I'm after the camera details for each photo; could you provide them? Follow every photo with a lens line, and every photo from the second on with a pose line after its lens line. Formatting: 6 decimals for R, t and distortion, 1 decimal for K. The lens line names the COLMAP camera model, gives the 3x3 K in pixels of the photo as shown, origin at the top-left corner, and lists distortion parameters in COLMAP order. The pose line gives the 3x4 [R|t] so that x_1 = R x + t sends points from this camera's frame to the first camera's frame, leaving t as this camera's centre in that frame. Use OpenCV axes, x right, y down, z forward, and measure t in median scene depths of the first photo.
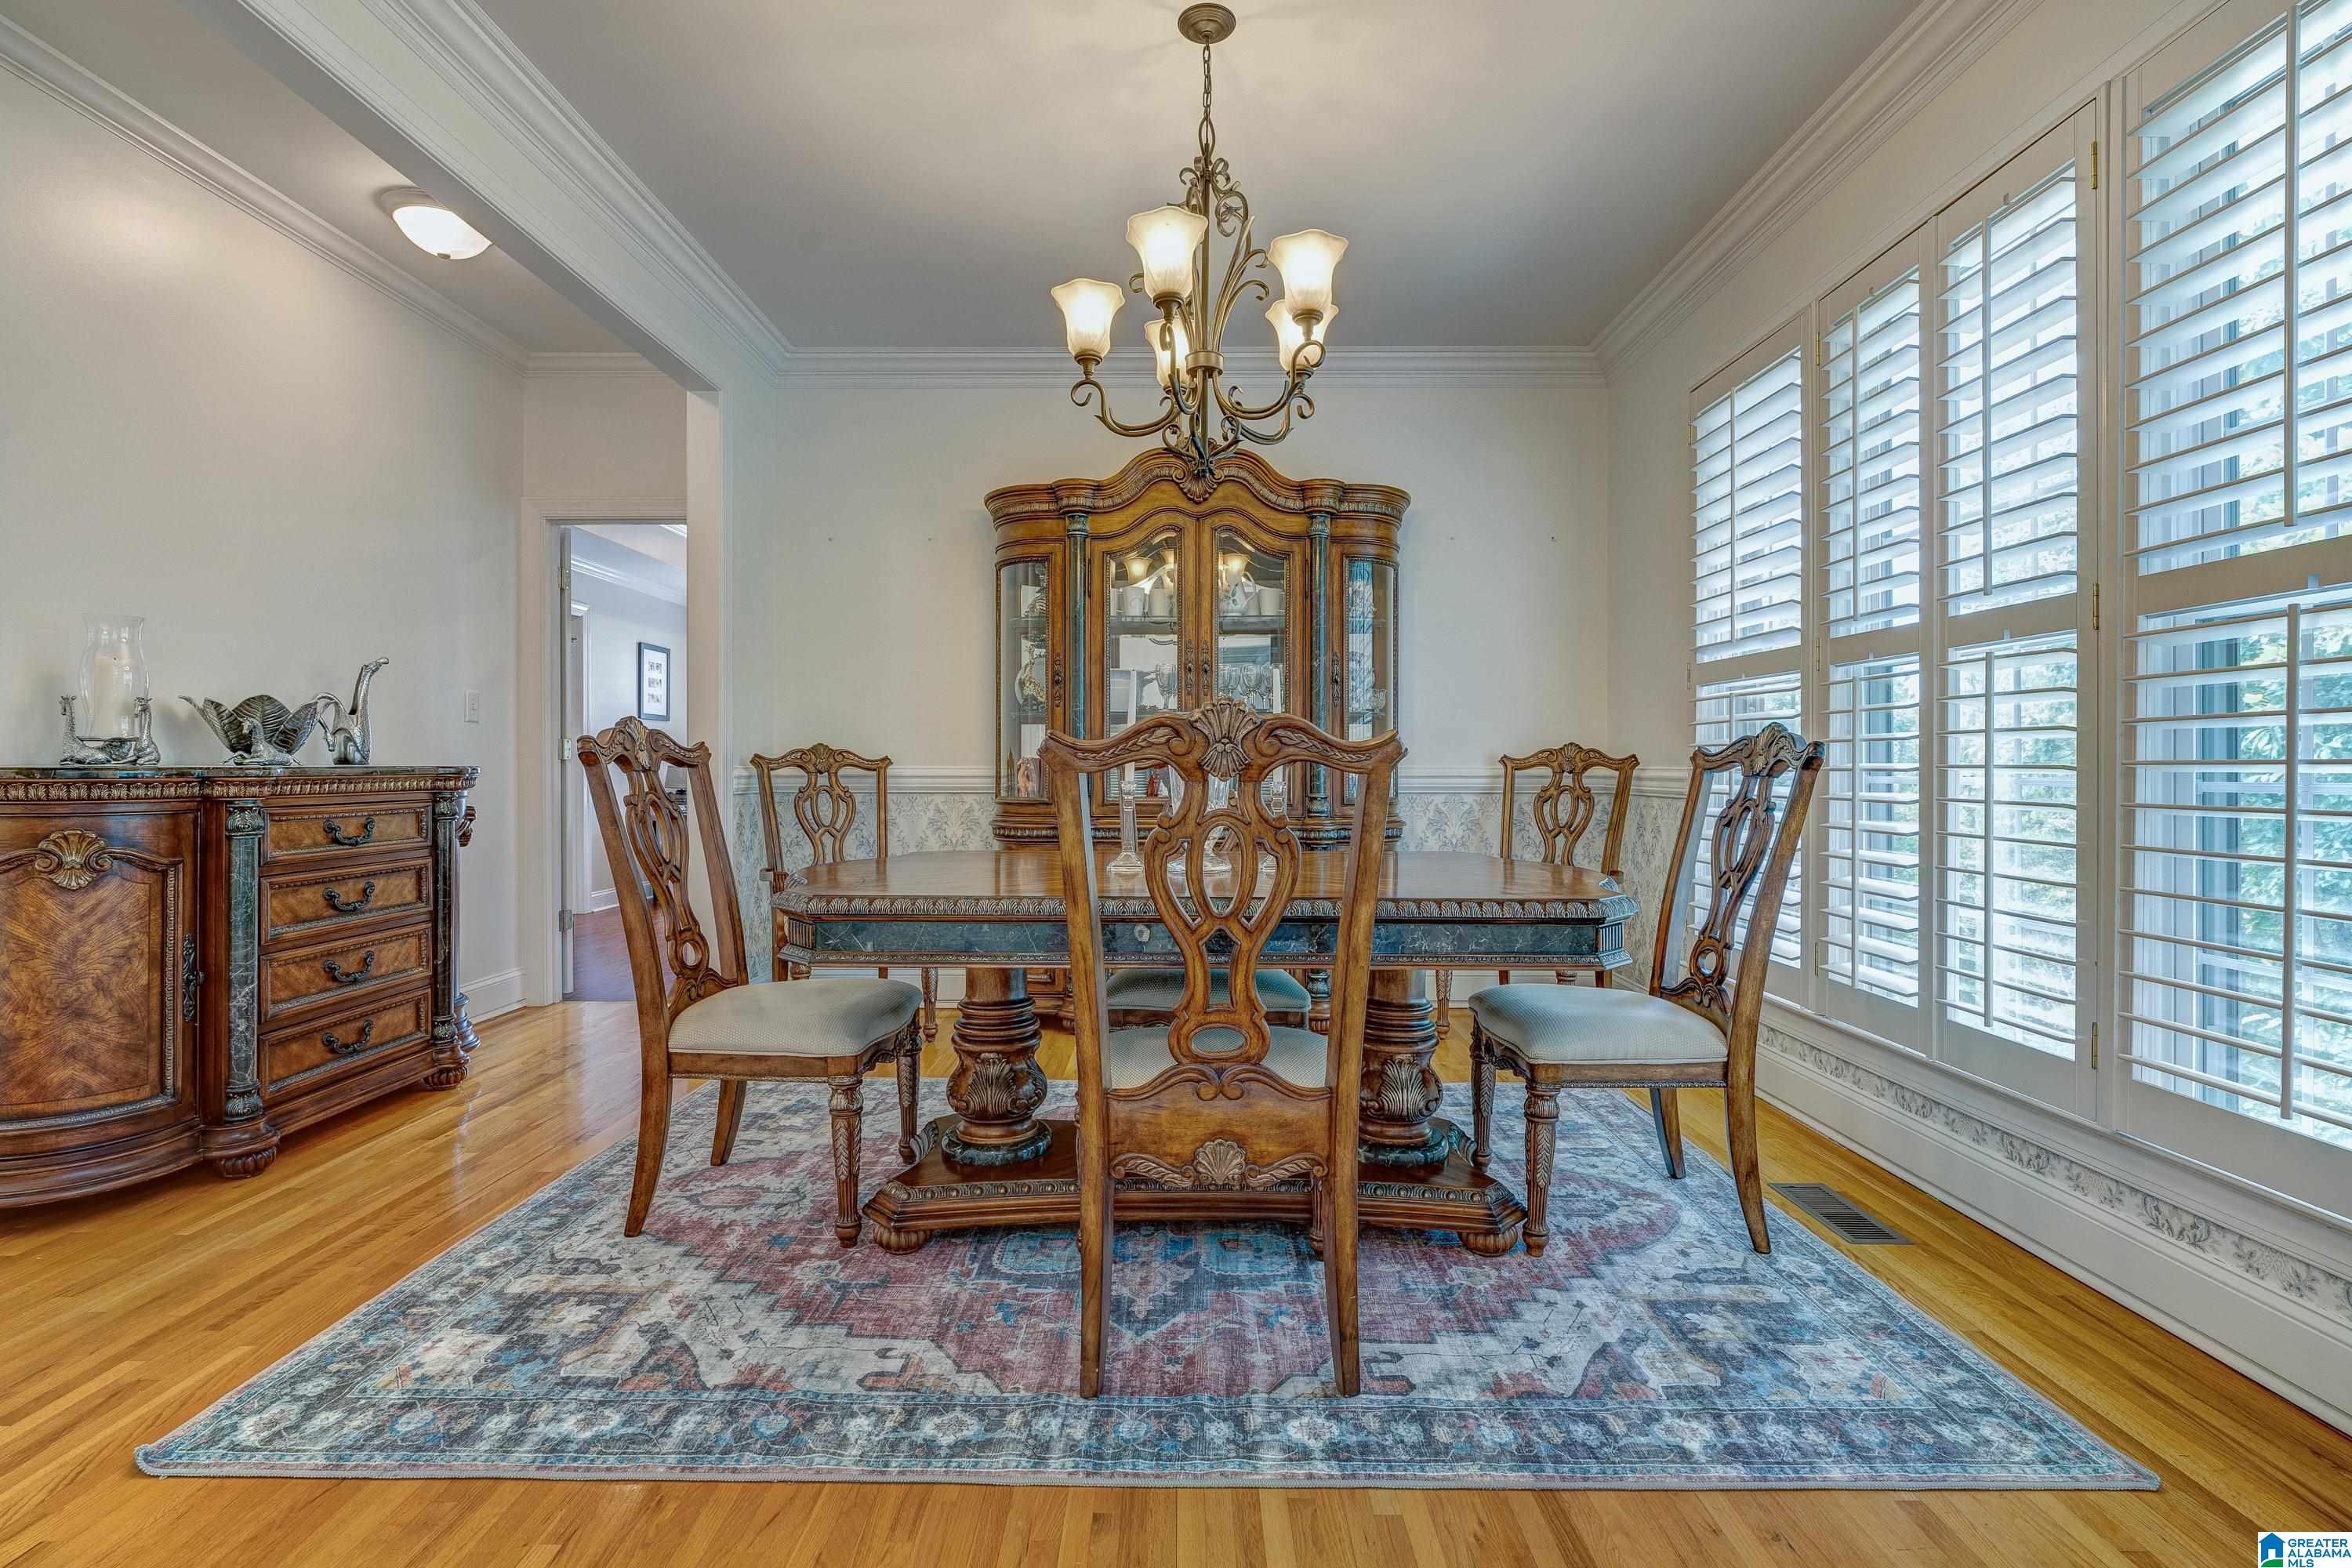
lens RADIAL K [[1074.0, 0, 1169.2], [0, 1074.0, 771.9], [0, 0, 1]] dist [-0.004907, 0.000850]
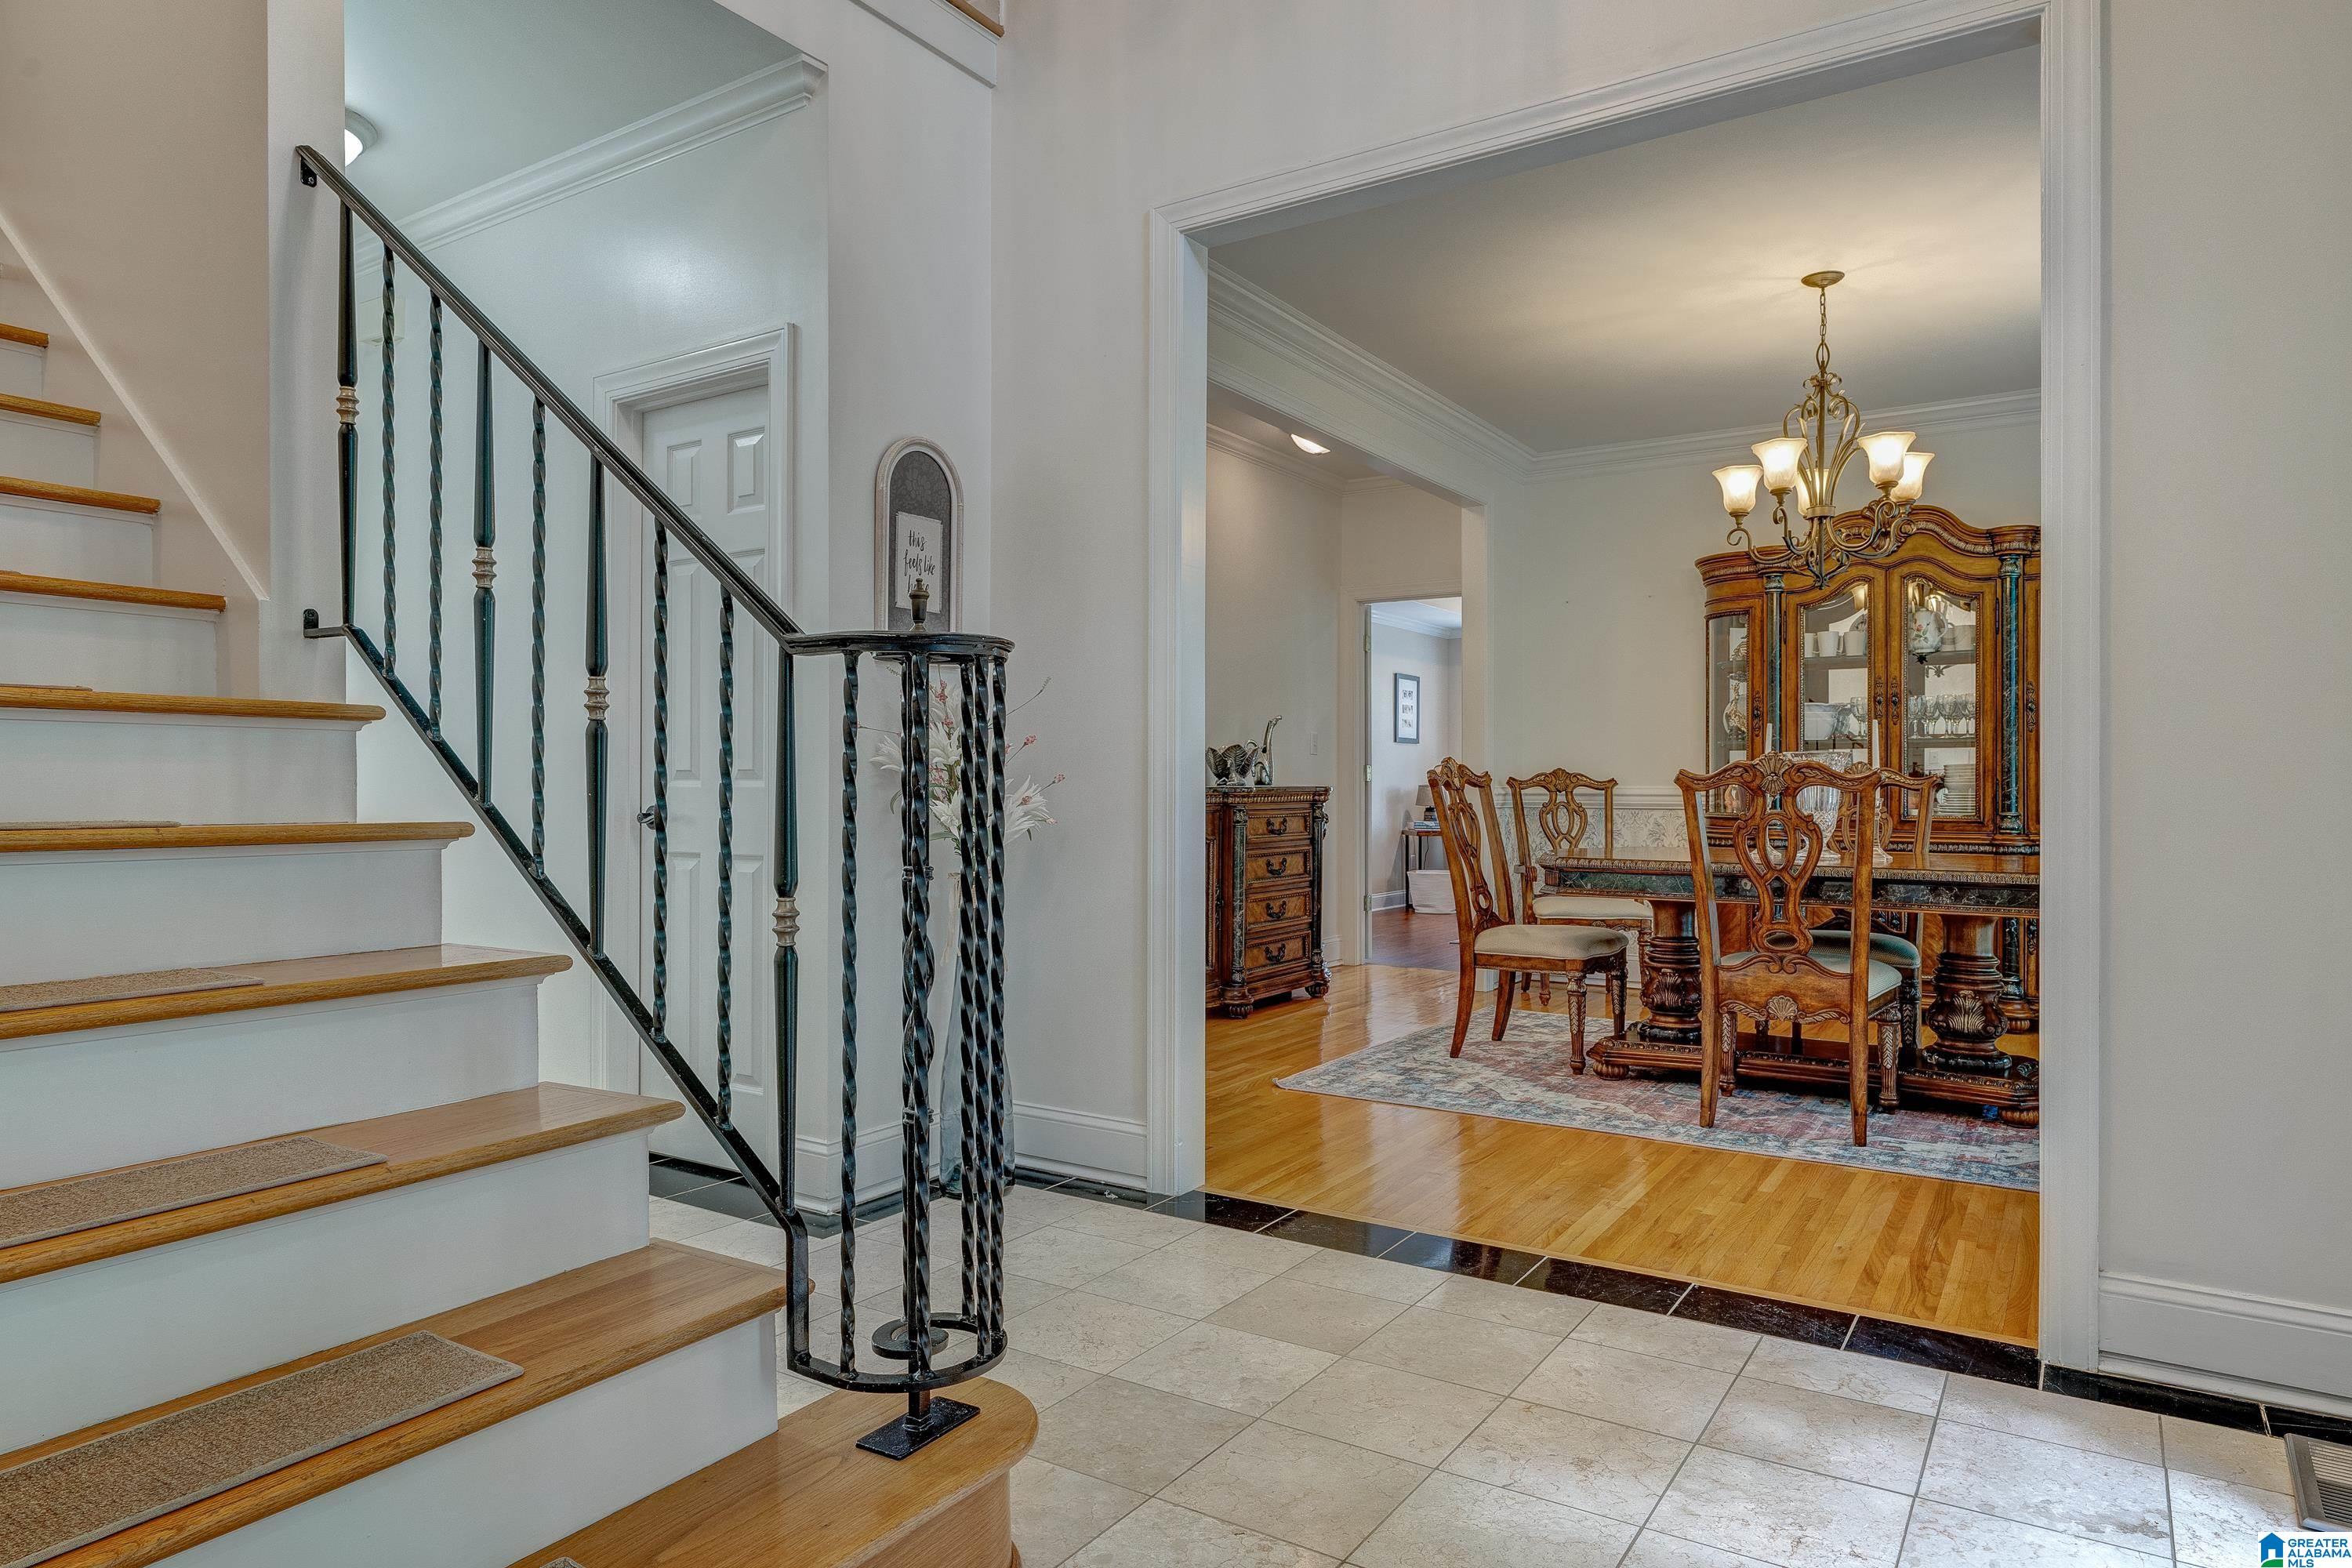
lens RADIAL K [[1410.9, 0, 1172.6], [0, 1410.9, 781.4], [0, 0, 1]] dist [-0.004423, -0.000079]
pose [[0.837880, -0.000505, -0.545853, 0.249736], [-0.003315, 0.999976, -0.006013, 0.000615], [0.545844, 0.006848, 0.837859, -0.799340]]
